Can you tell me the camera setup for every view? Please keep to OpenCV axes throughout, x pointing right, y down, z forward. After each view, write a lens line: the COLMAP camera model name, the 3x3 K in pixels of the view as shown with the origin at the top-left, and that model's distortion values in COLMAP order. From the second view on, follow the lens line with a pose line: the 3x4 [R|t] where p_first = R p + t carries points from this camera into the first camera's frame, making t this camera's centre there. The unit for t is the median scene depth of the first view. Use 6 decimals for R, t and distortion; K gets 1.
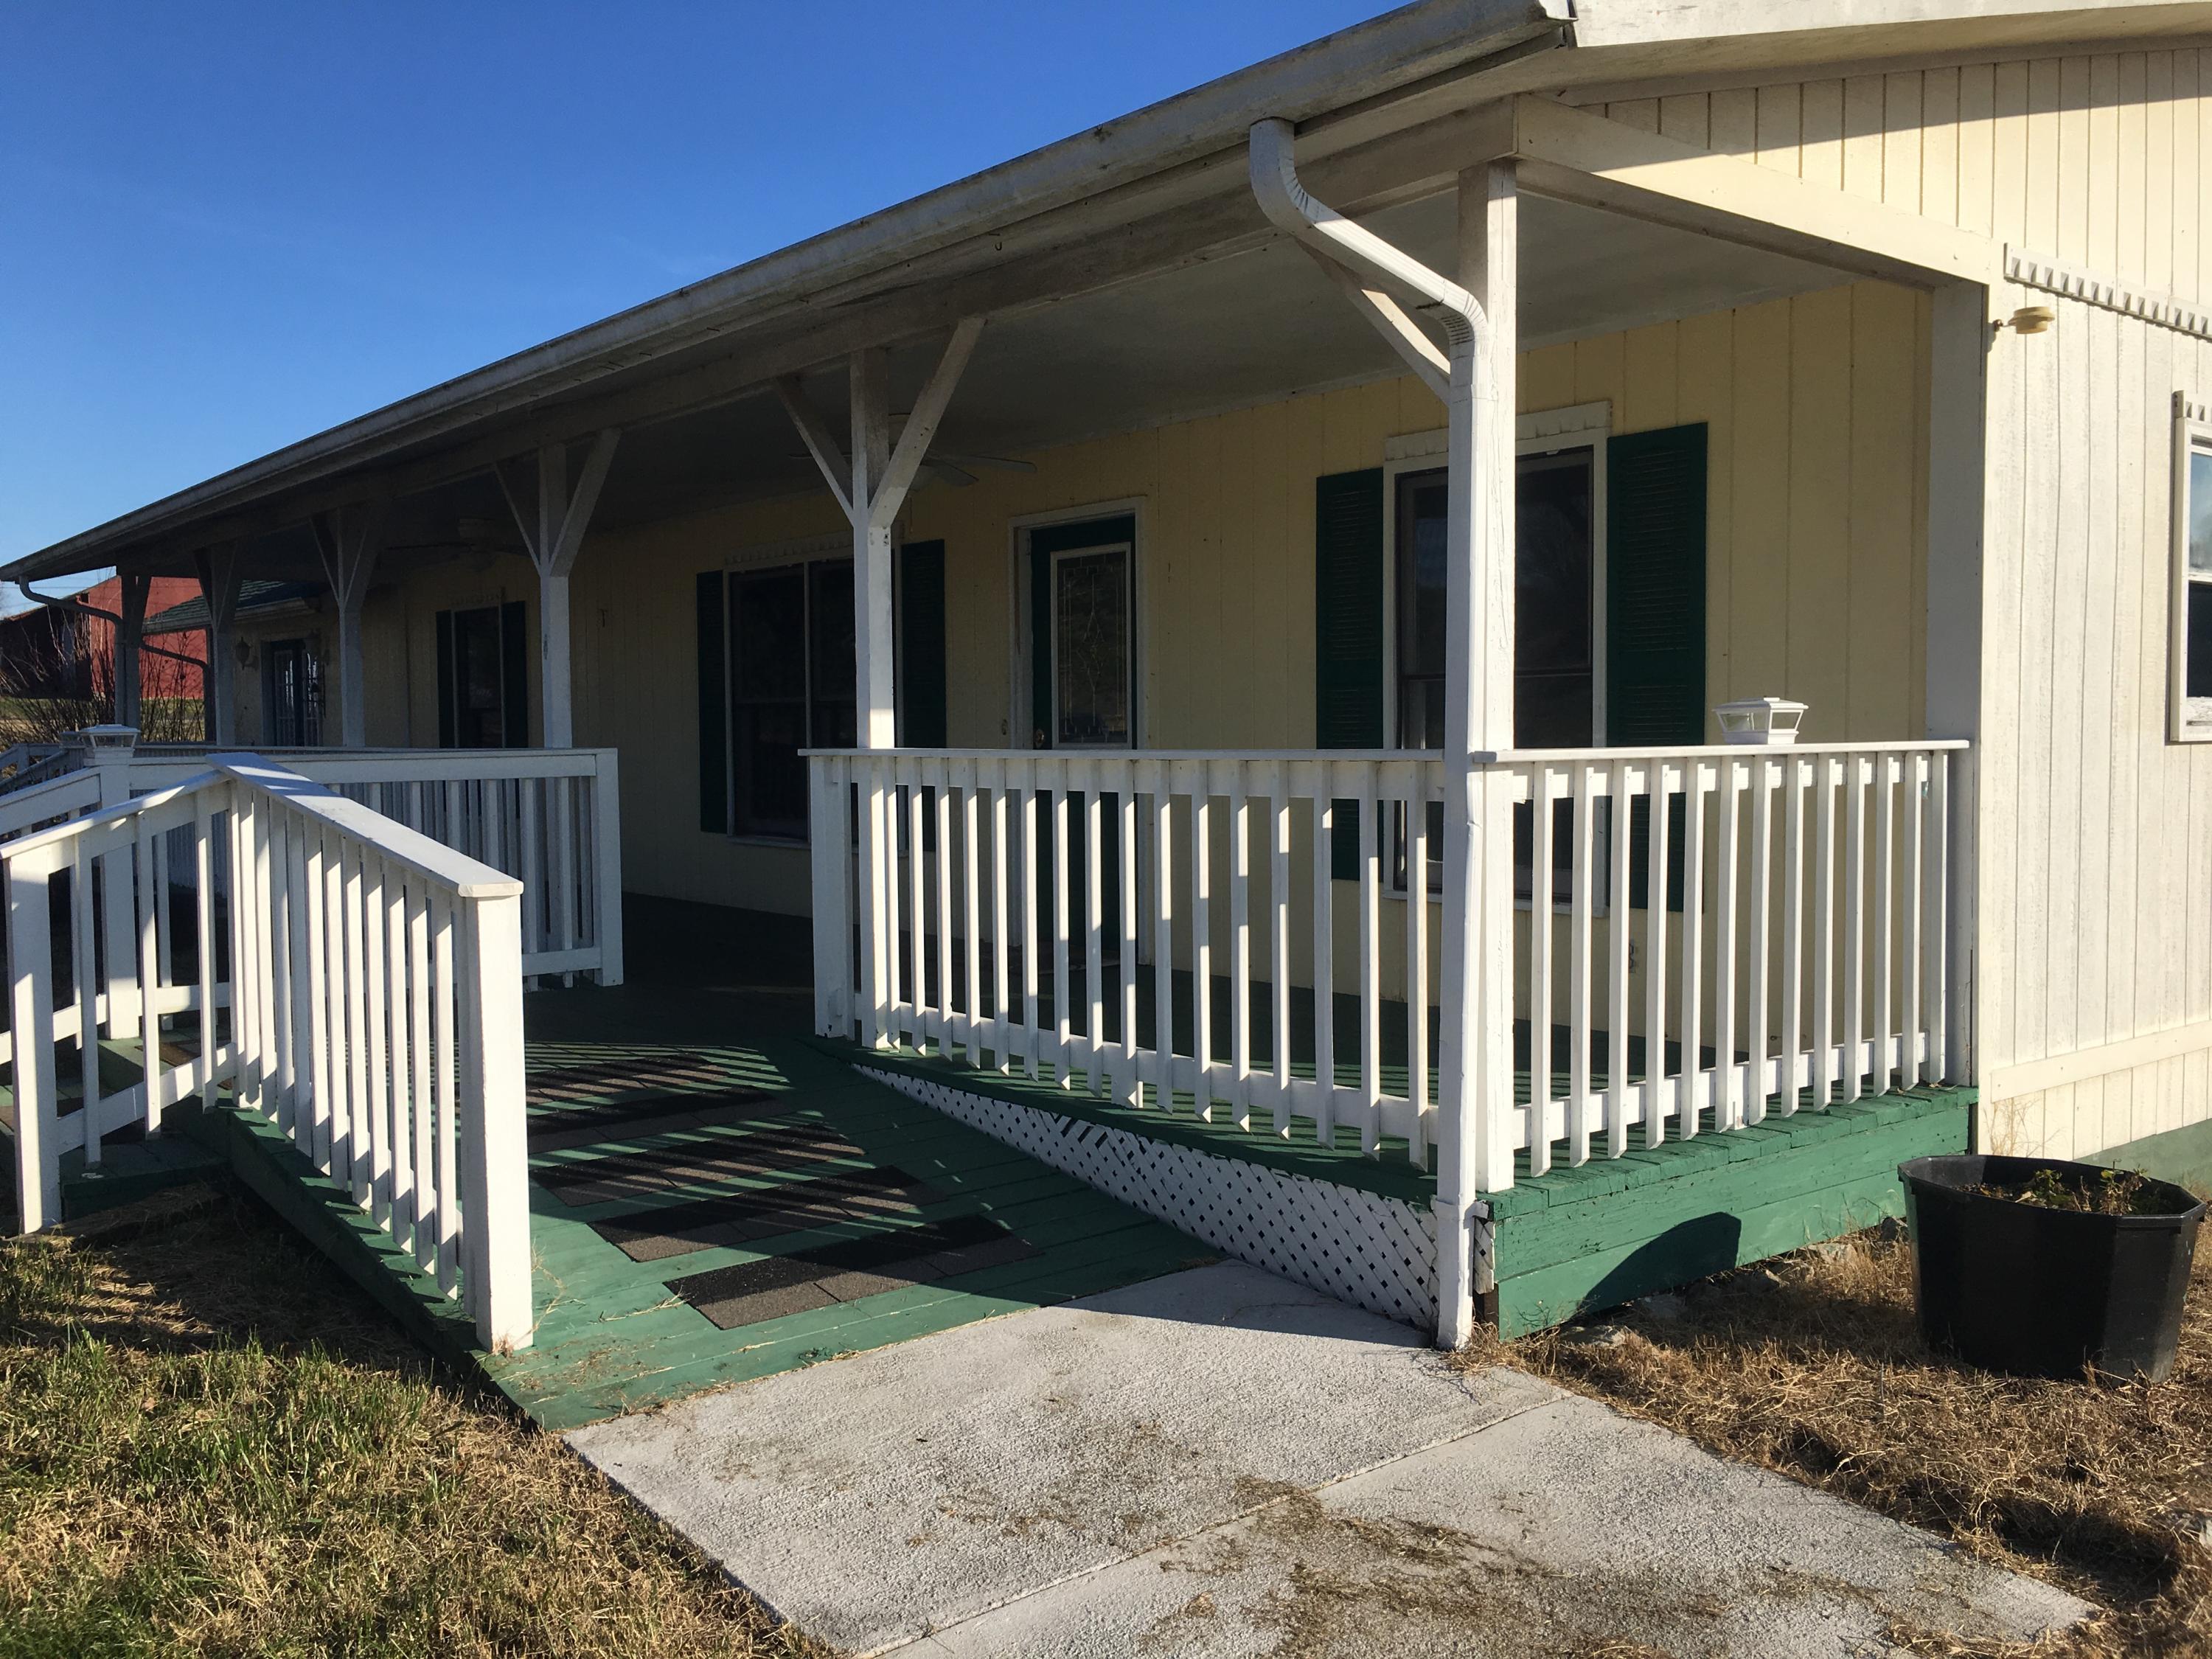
lens RADIAL K [[1876.1, 0, 1106.0], [0, 1876.1, 829.5], [0, 0, 1]] dist [0.003989, -0.000472]
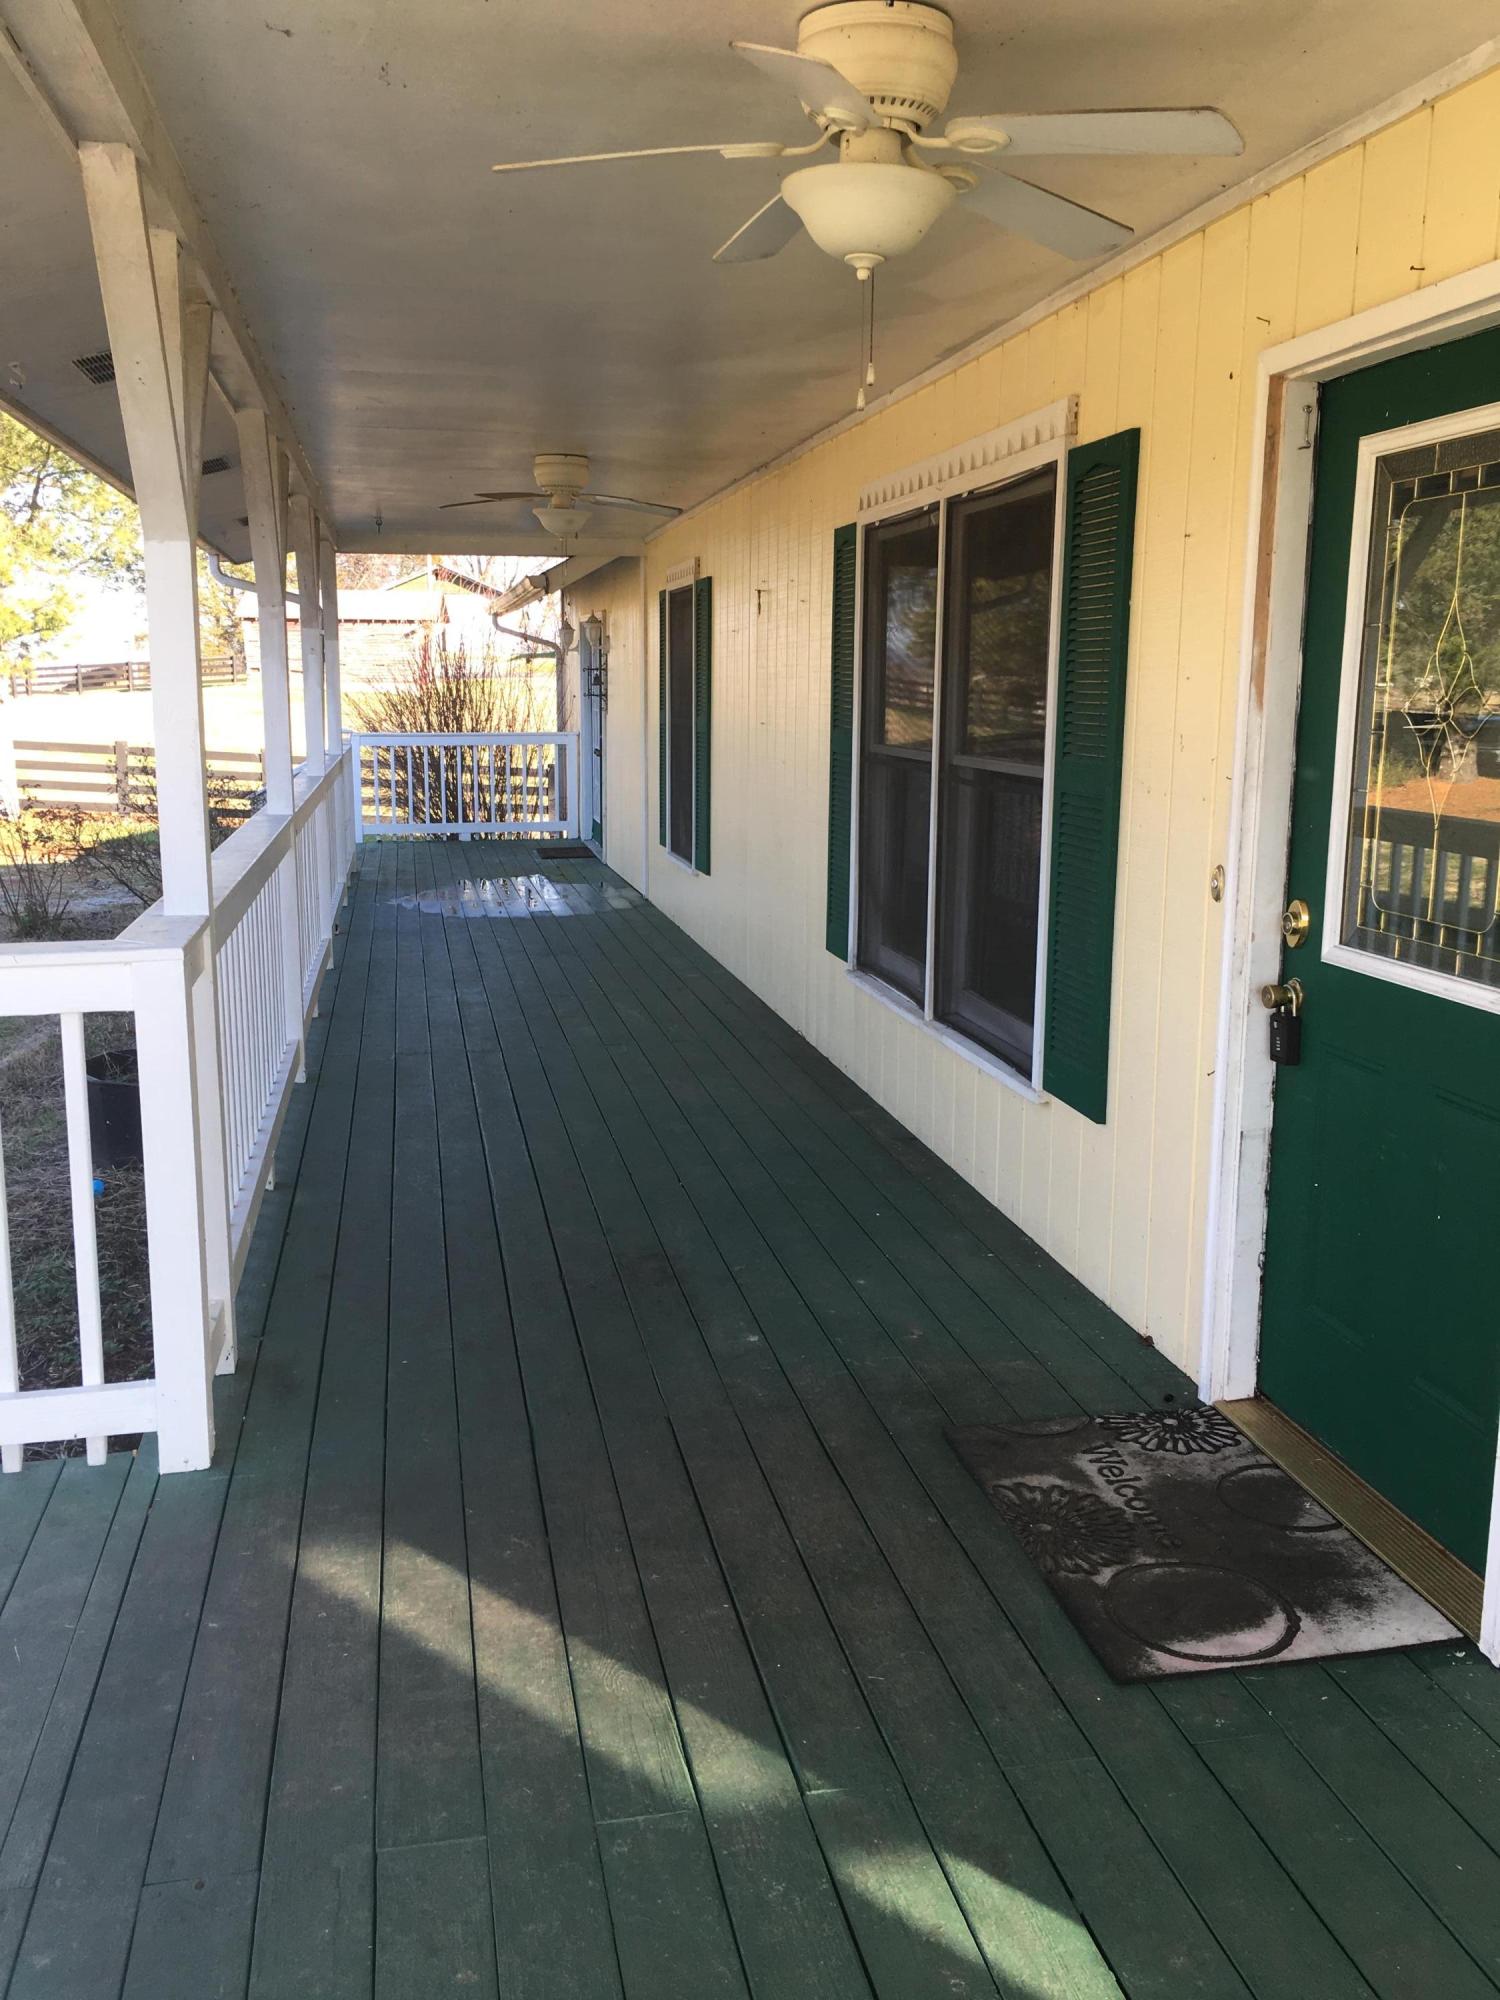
lens RADIAL K [[1696.3, 0, 750.0], [0, 1696.3, 1000.0], [0, 0, 1]] dist [0.003989, -0.000472]
pose [[0.888228, 0.096381, -0.449178, 0.025191], [-0.036961, 0.989568, 0.139244, -0.079514], [0.457913, -0.107079, 0.882525, 0.634475]]
